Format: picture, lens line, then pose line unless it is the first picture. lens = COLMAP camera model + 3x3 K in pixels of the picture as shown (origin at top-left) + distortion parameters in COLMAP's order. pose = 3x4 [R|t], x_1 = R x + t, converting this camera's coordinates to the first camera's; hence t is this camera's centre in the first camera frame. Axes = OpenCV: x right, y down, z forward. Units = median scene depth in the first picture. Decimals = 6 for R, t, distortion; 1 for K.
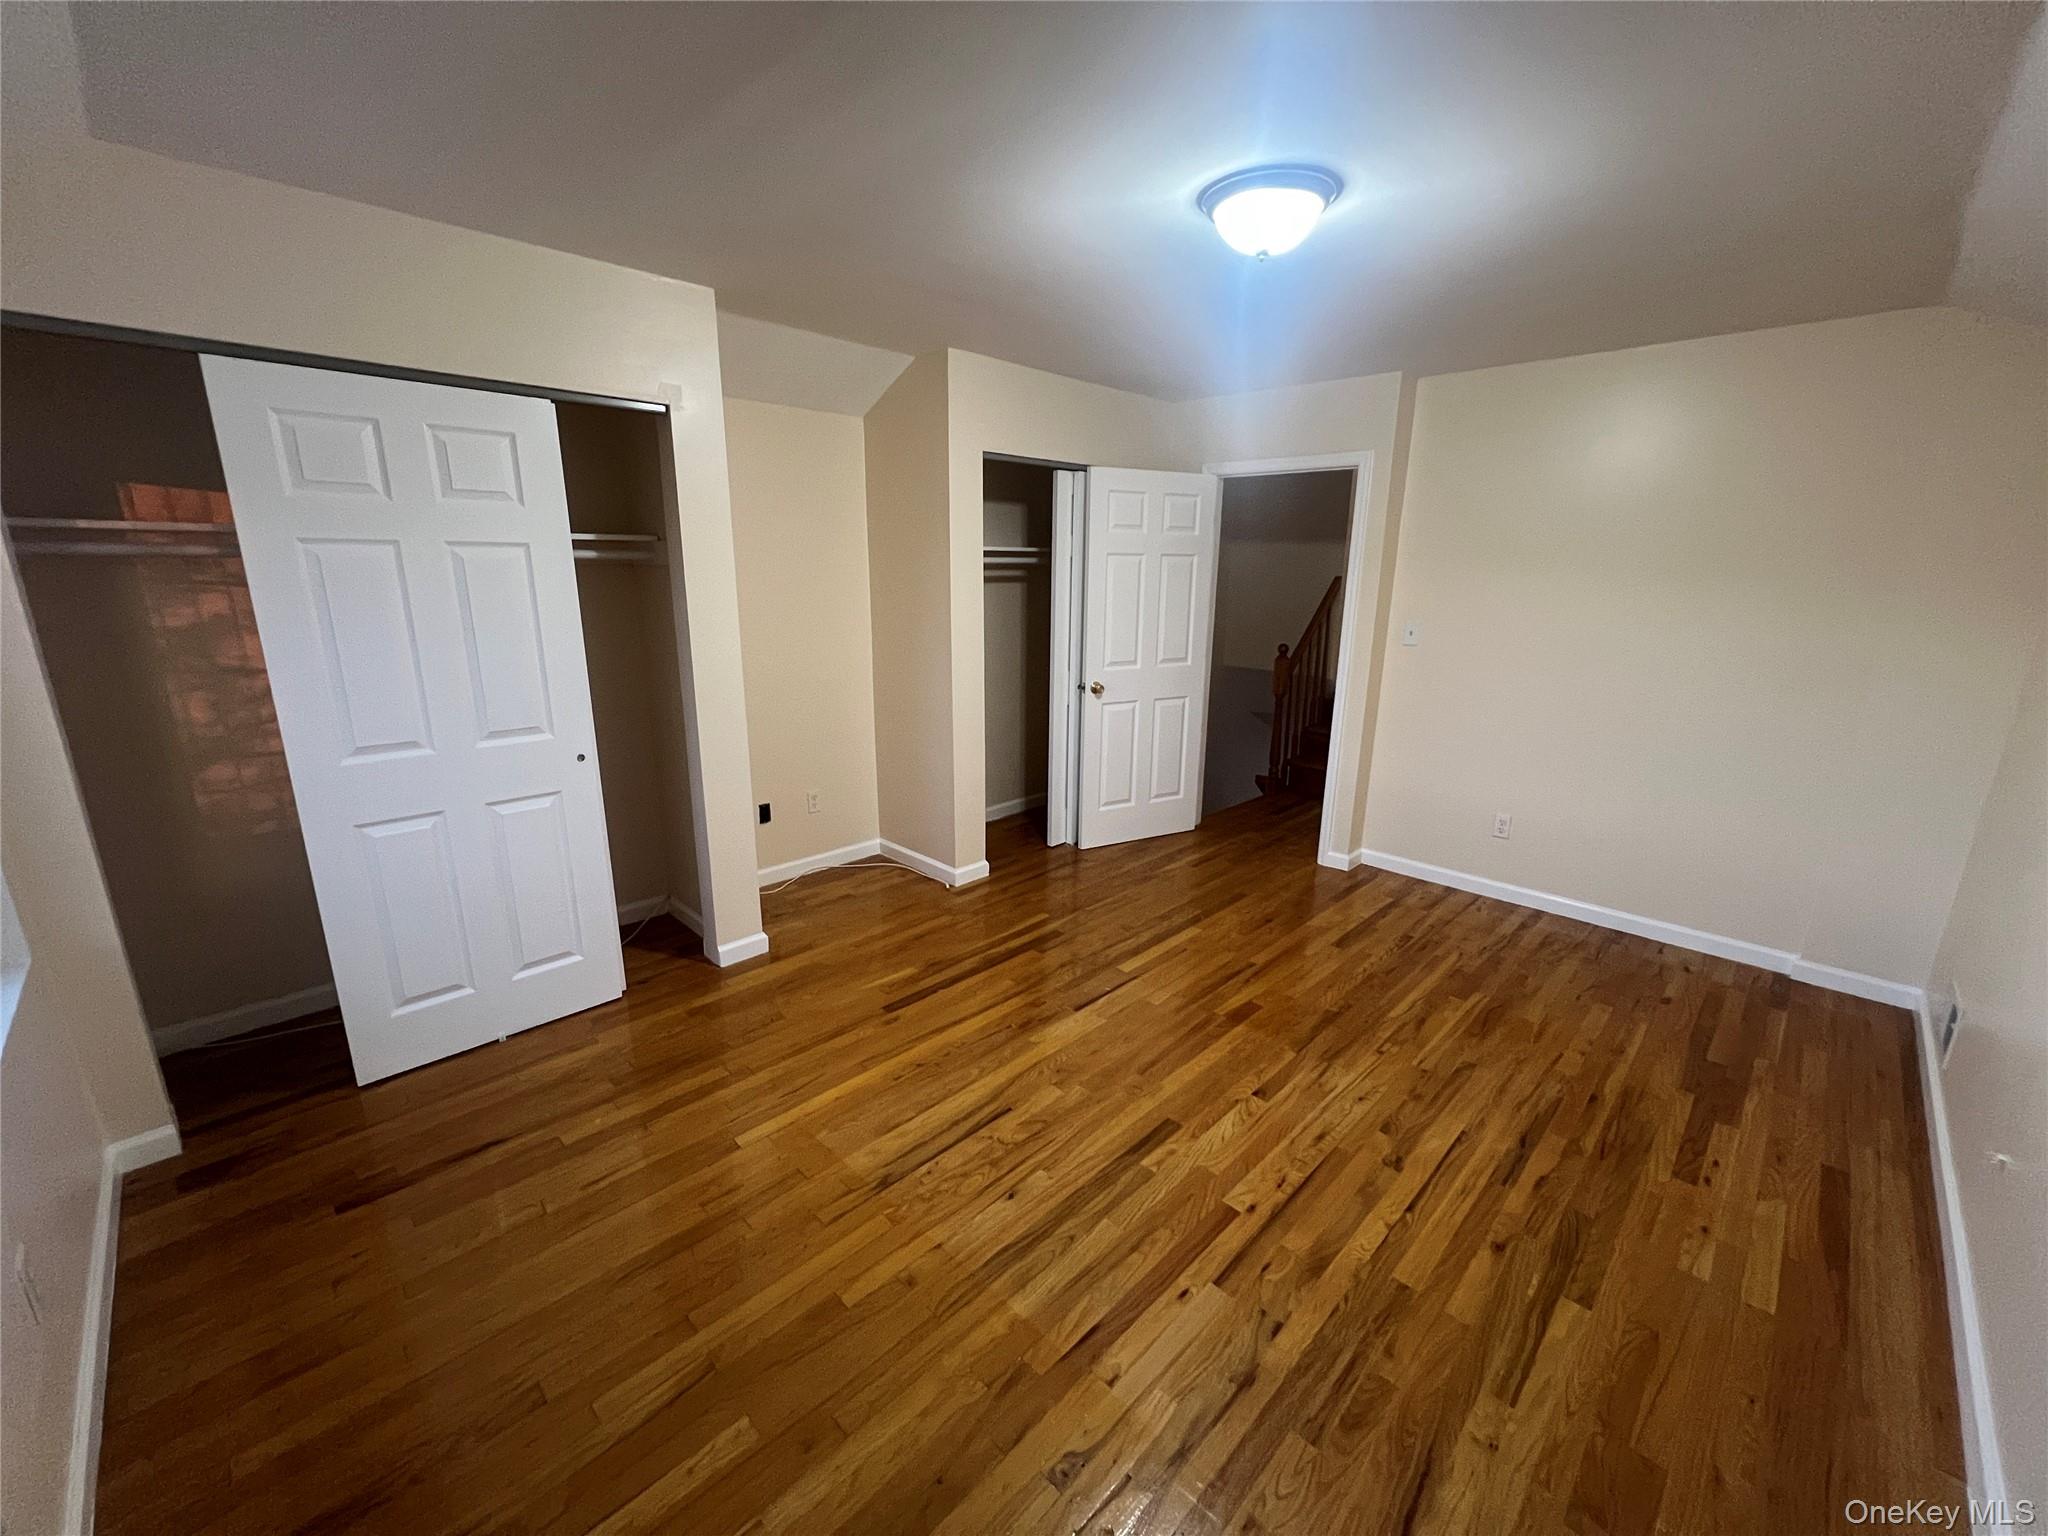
lens RADIAL K [[813.8, 0, 1020.9], [0, 813.8, 768.8], [0, 0, 1]] dist [0.000771, 0.000158]
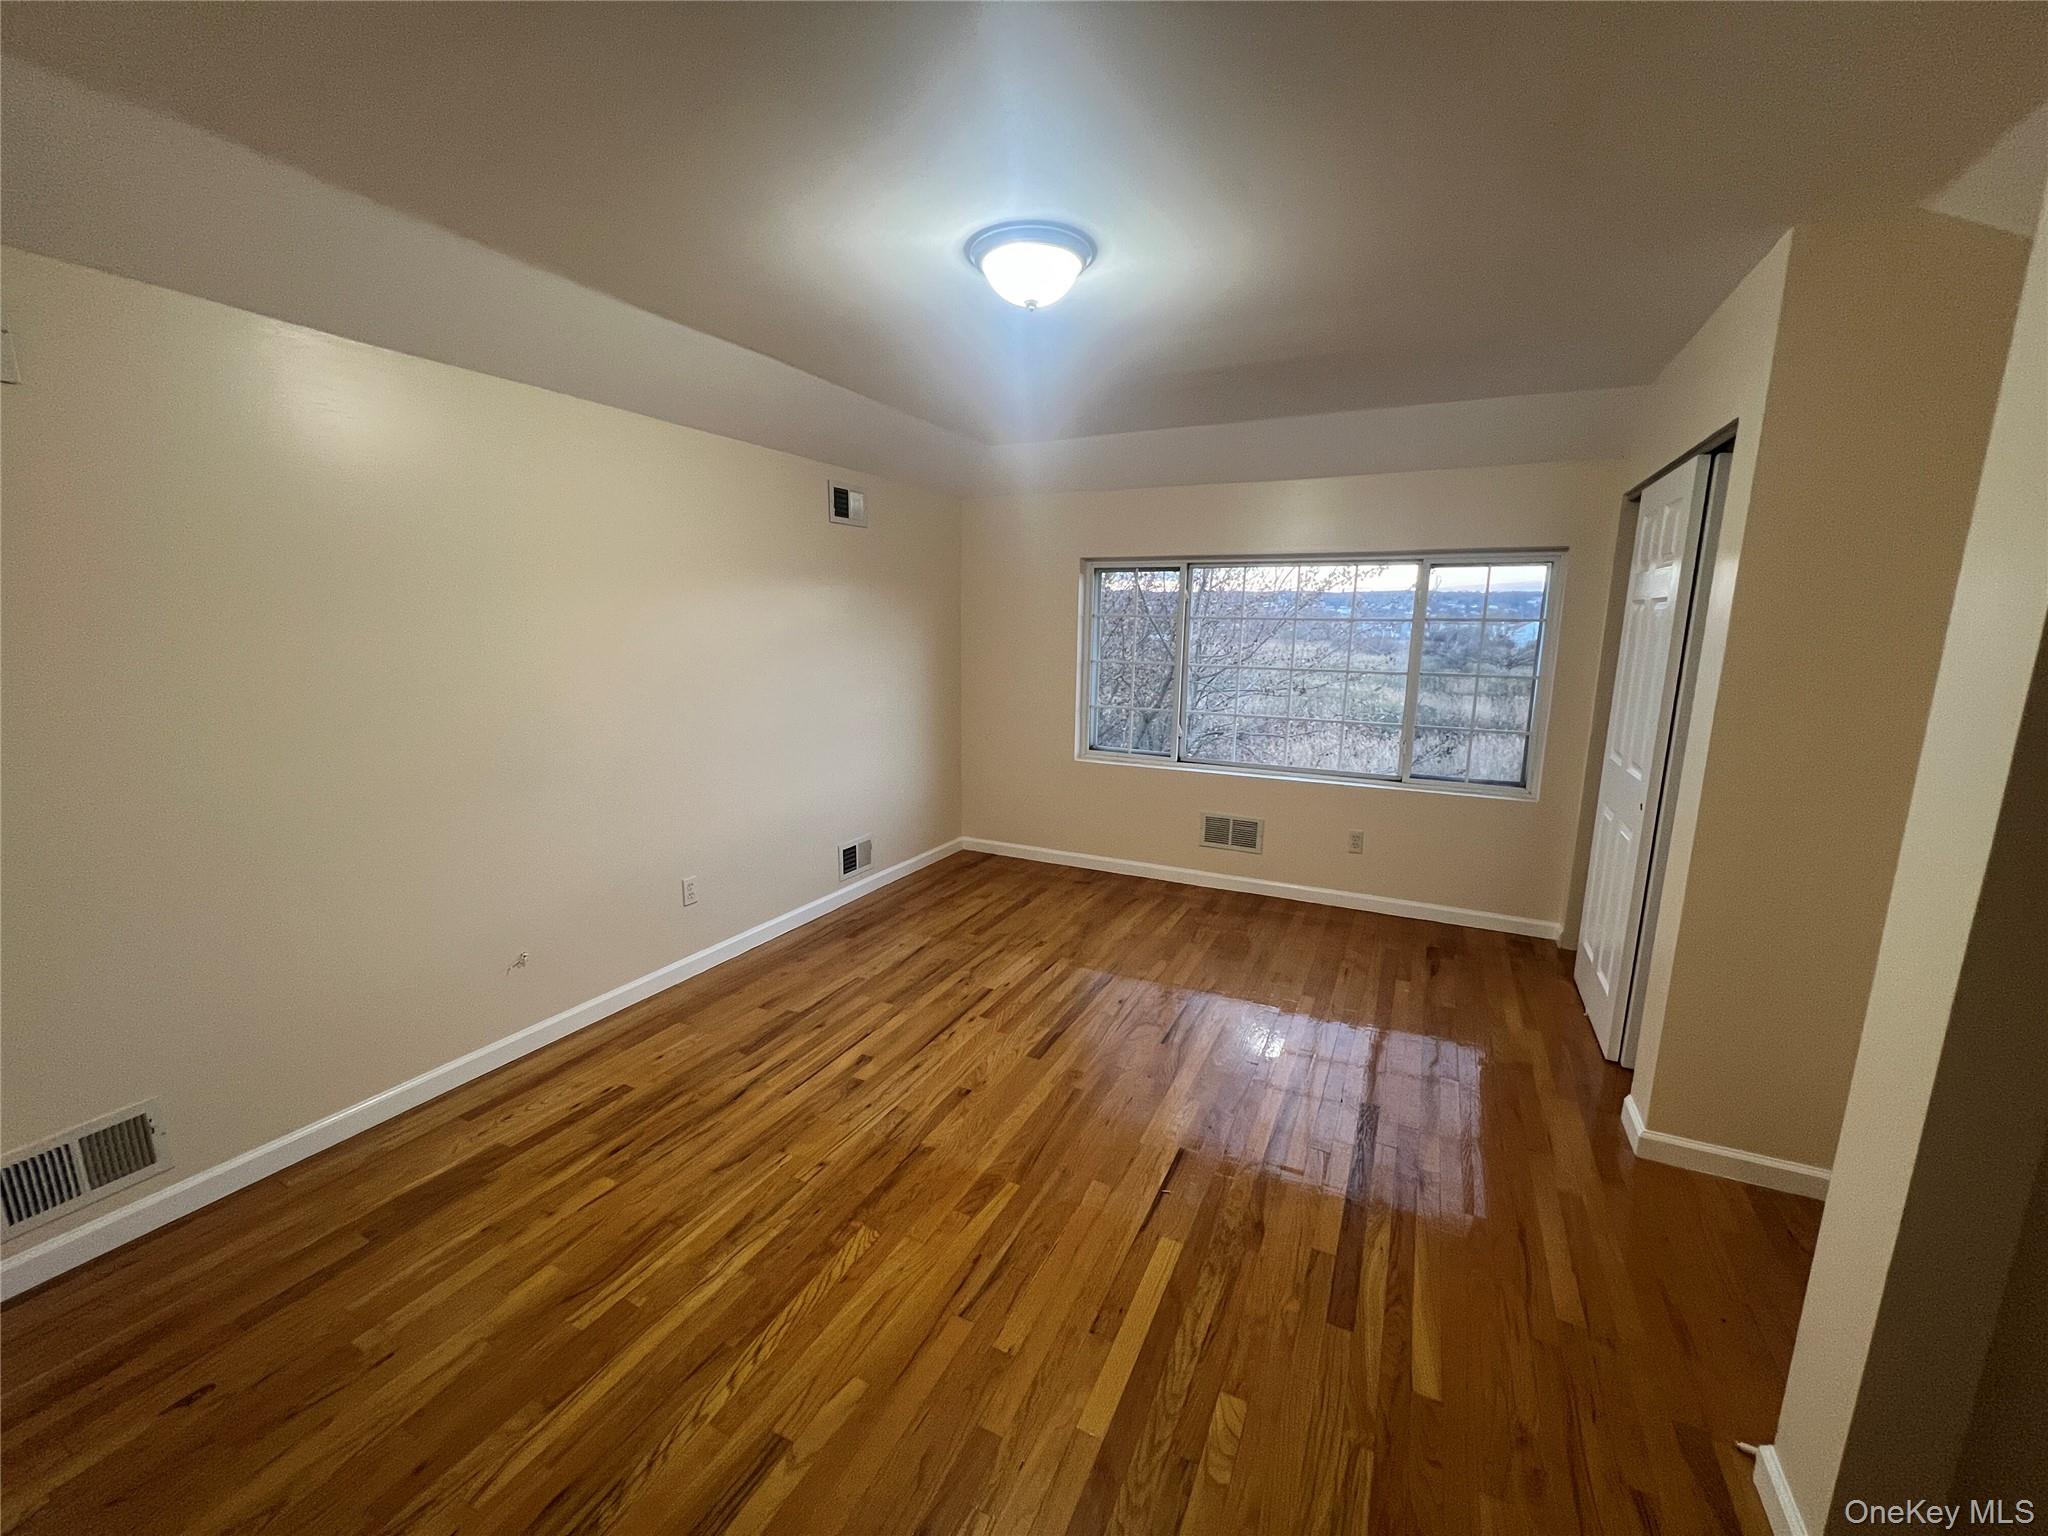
lens RADIAL K [[813.8, 0, 1021.8], [0, 813.8, 768.9], [0, 0, 1]] dist [0.000771, 0.000158]
pose [[-0.947880, 0.032866, -0.316927, 0.541754], [-0.104260, 0.907916, 0.405978, -0.416272], [0.301086, 0.417861, -0.857169, 1.747150]]
